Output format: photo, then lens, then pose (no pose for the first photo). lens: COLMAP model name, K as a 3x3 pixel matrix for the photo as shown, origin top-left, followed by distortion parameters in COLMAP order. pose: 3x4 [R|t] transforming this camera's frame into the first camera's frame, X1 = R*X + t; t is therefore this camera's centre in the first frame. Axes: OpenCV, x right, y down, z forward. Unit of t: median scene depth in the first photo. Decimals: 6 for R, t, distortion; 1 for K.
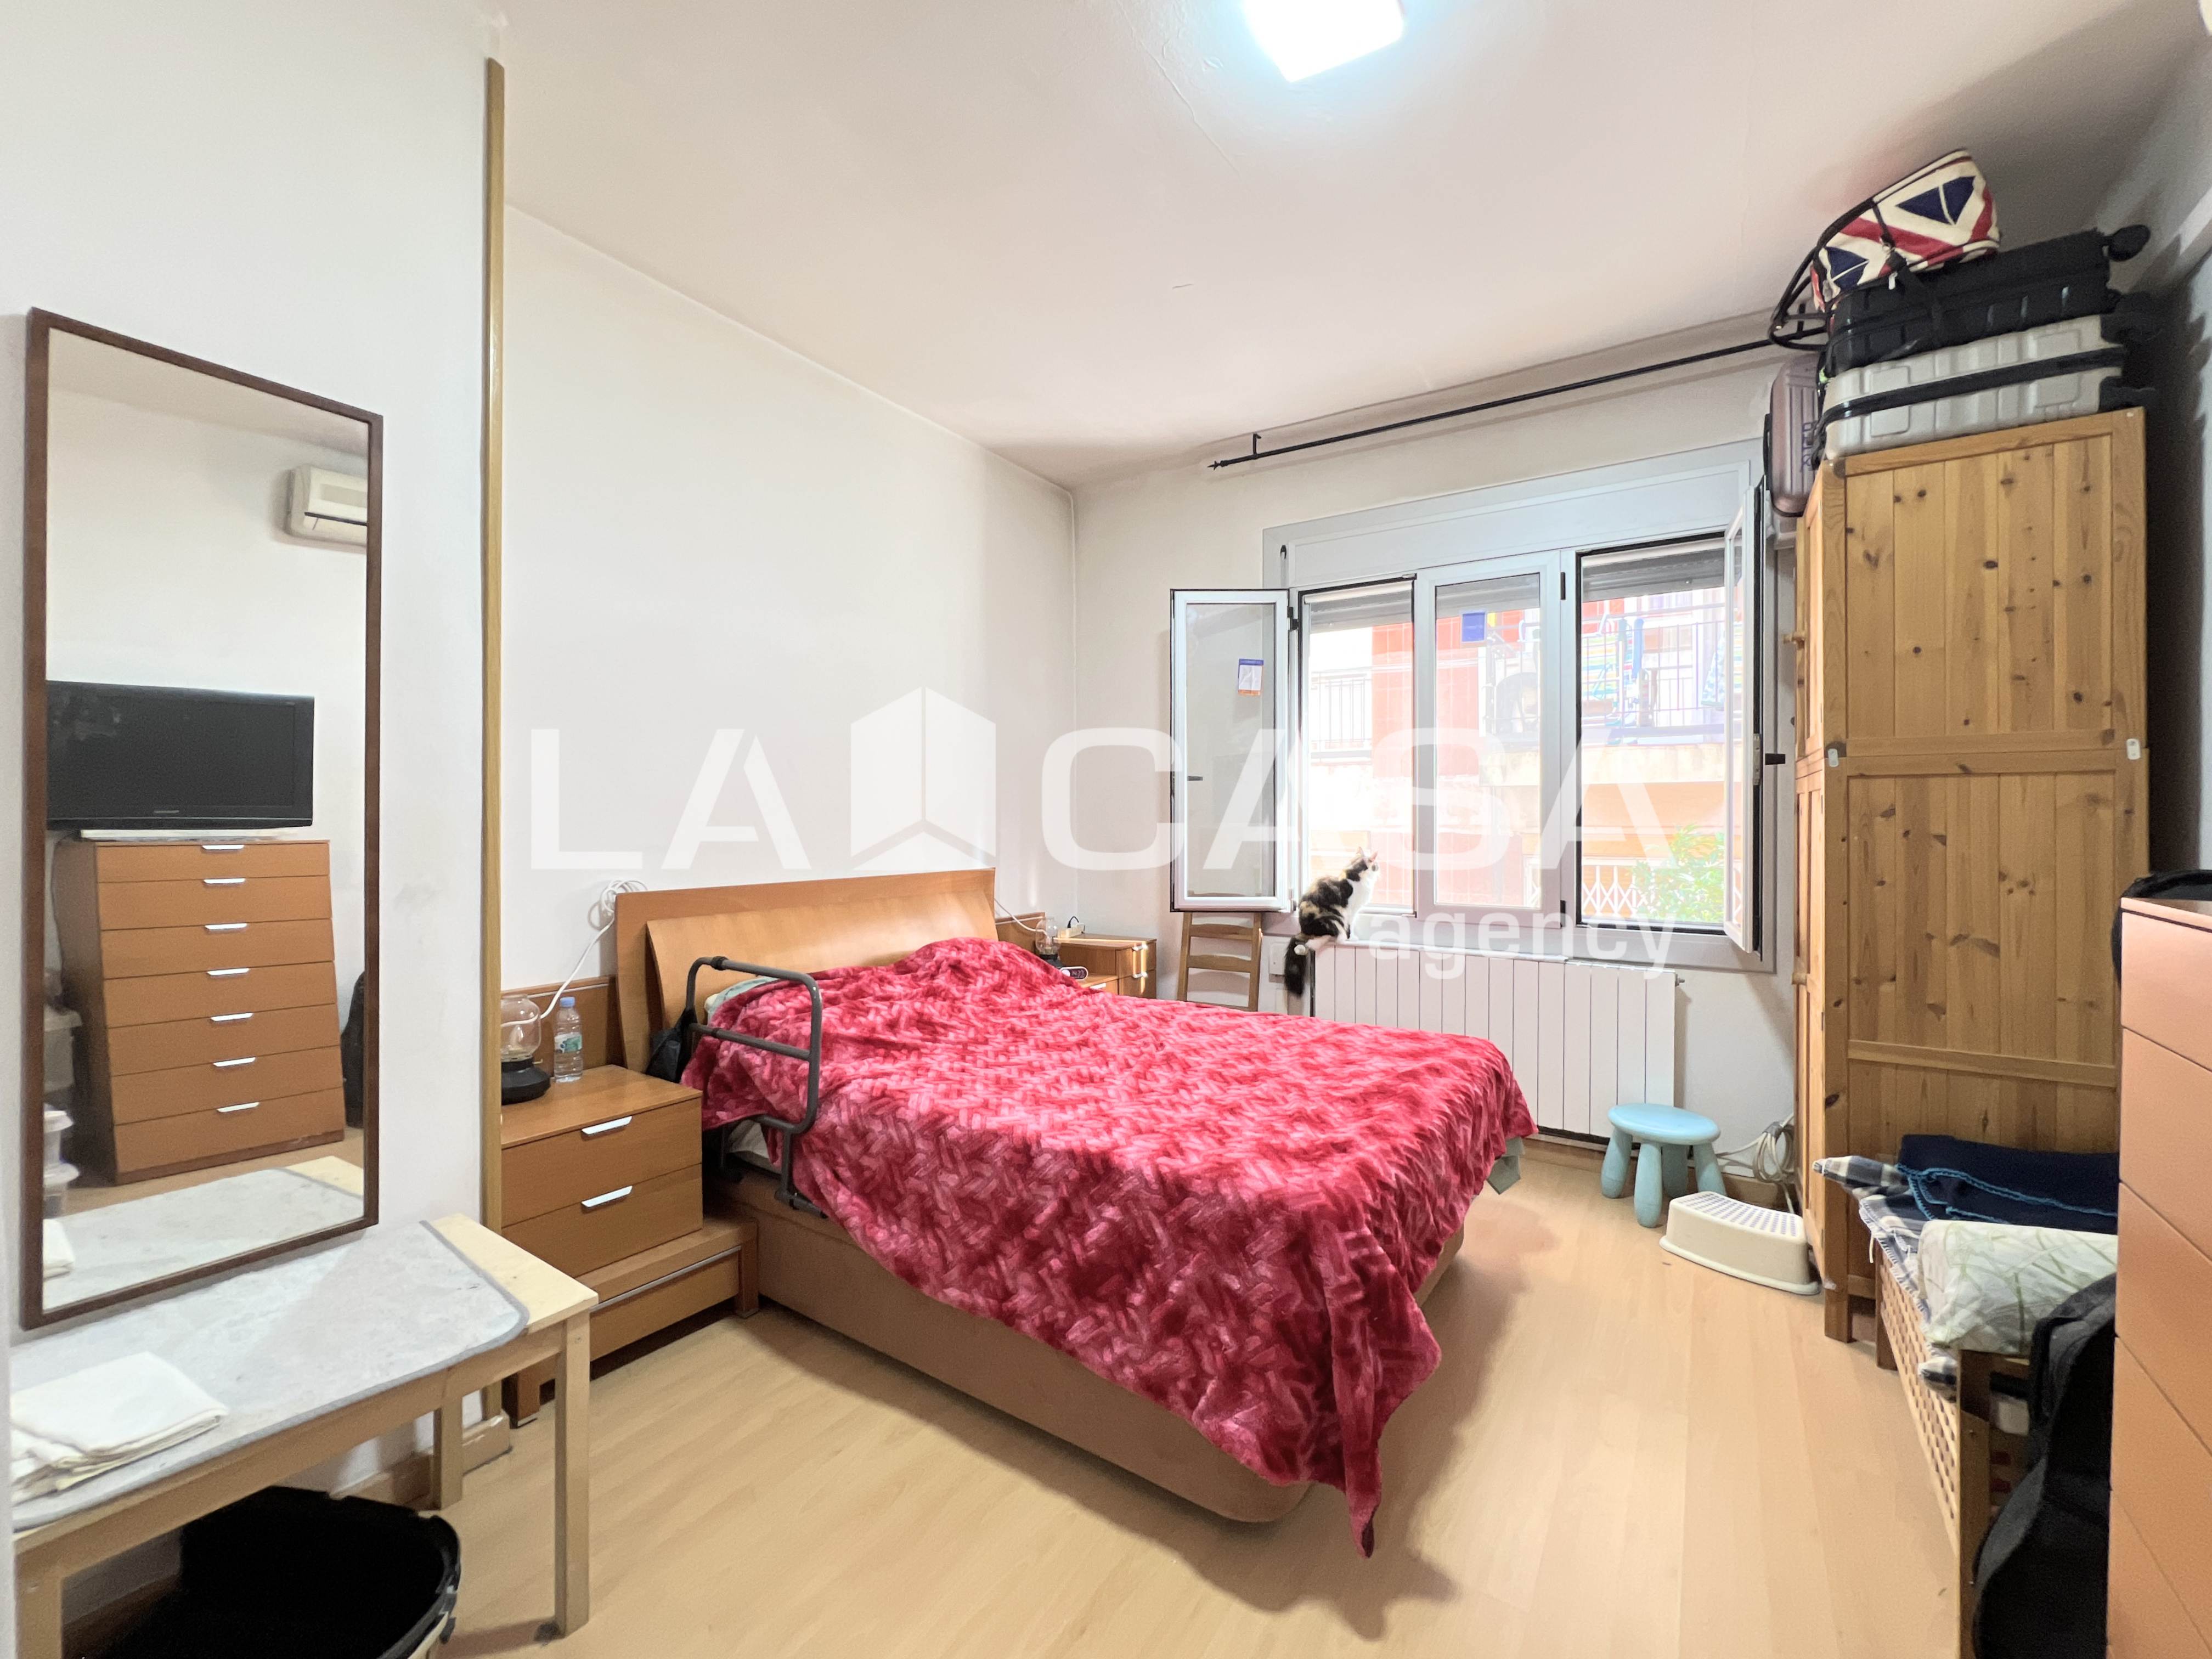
lens RADIAL K [[906.6, 0, 1106.0], [0, 906.6, 829.5], [0, 0, 1]] dist [0.000647, -0.000045]
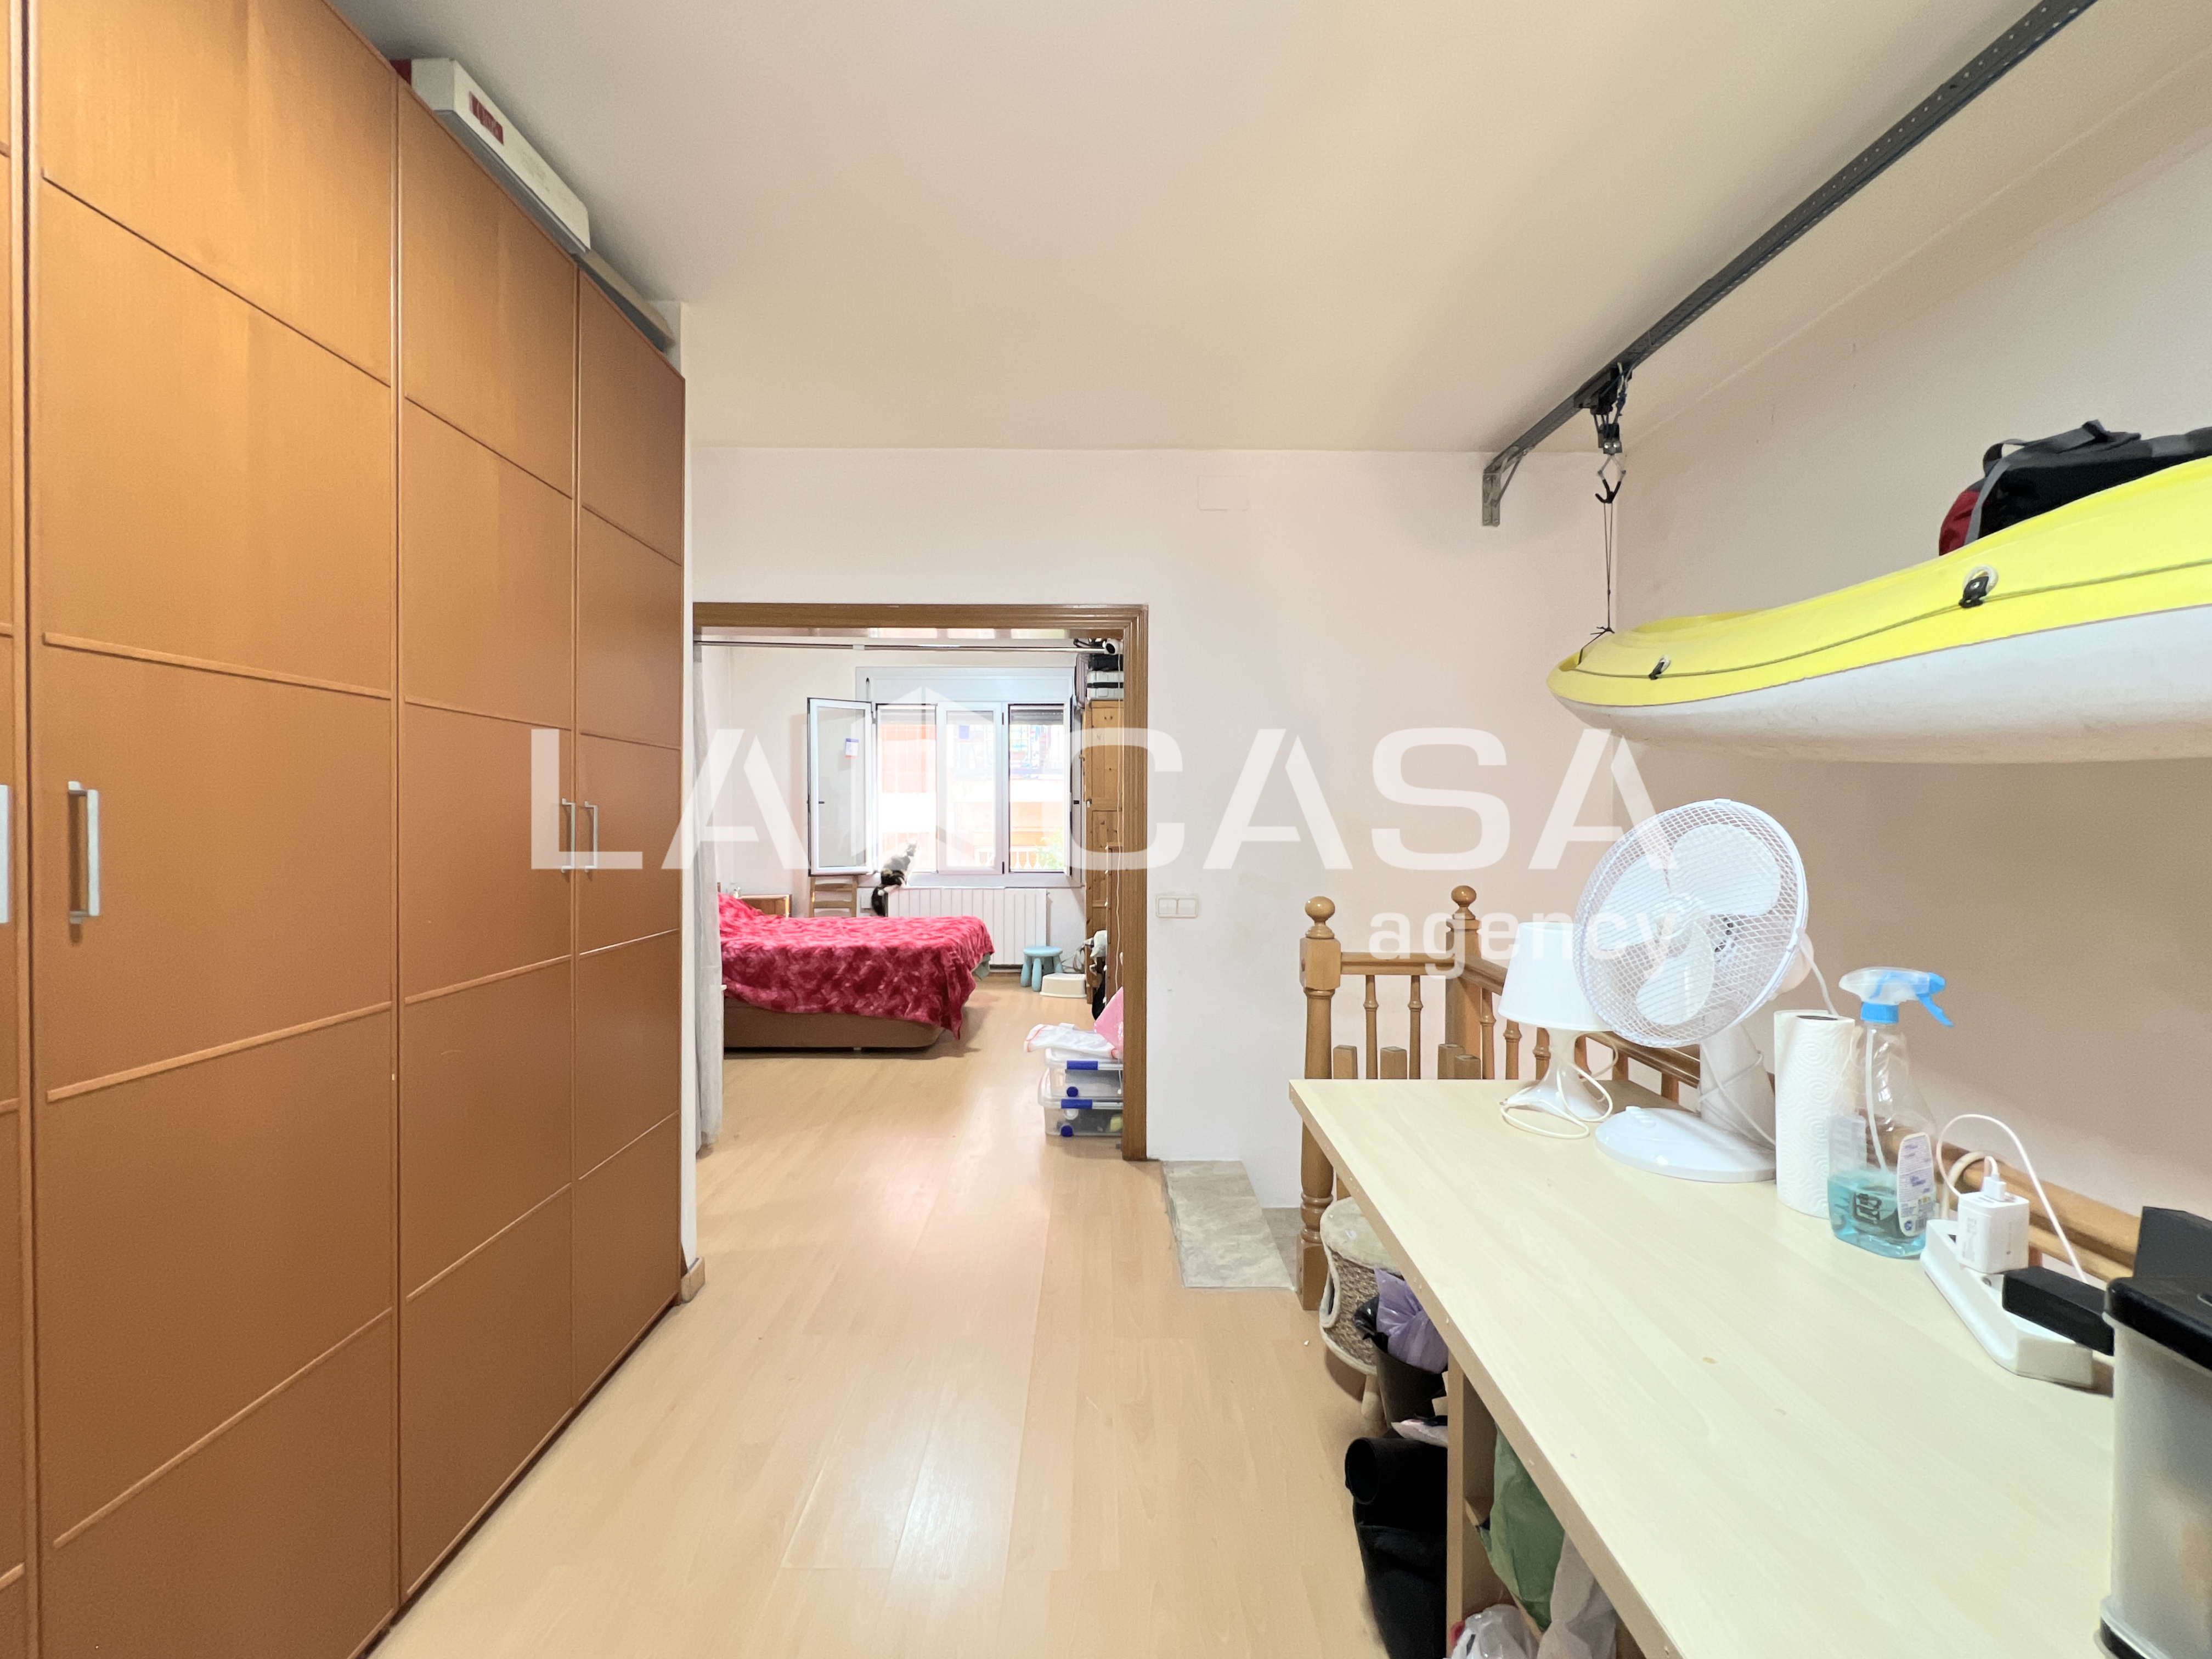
lens RADIAL K [[906.6, 0, 1106.0], [0, 906.6, 829.5], [0, 0, 1]] dist [0.000647, -0.000045]
pose [[0.830274, -0.006414, 0.557319, -0.794131], [0.005215, 0.999979, 0.003740, -0.009806], [-0.557332, -0.000199, 0.830290, -1.486893]]
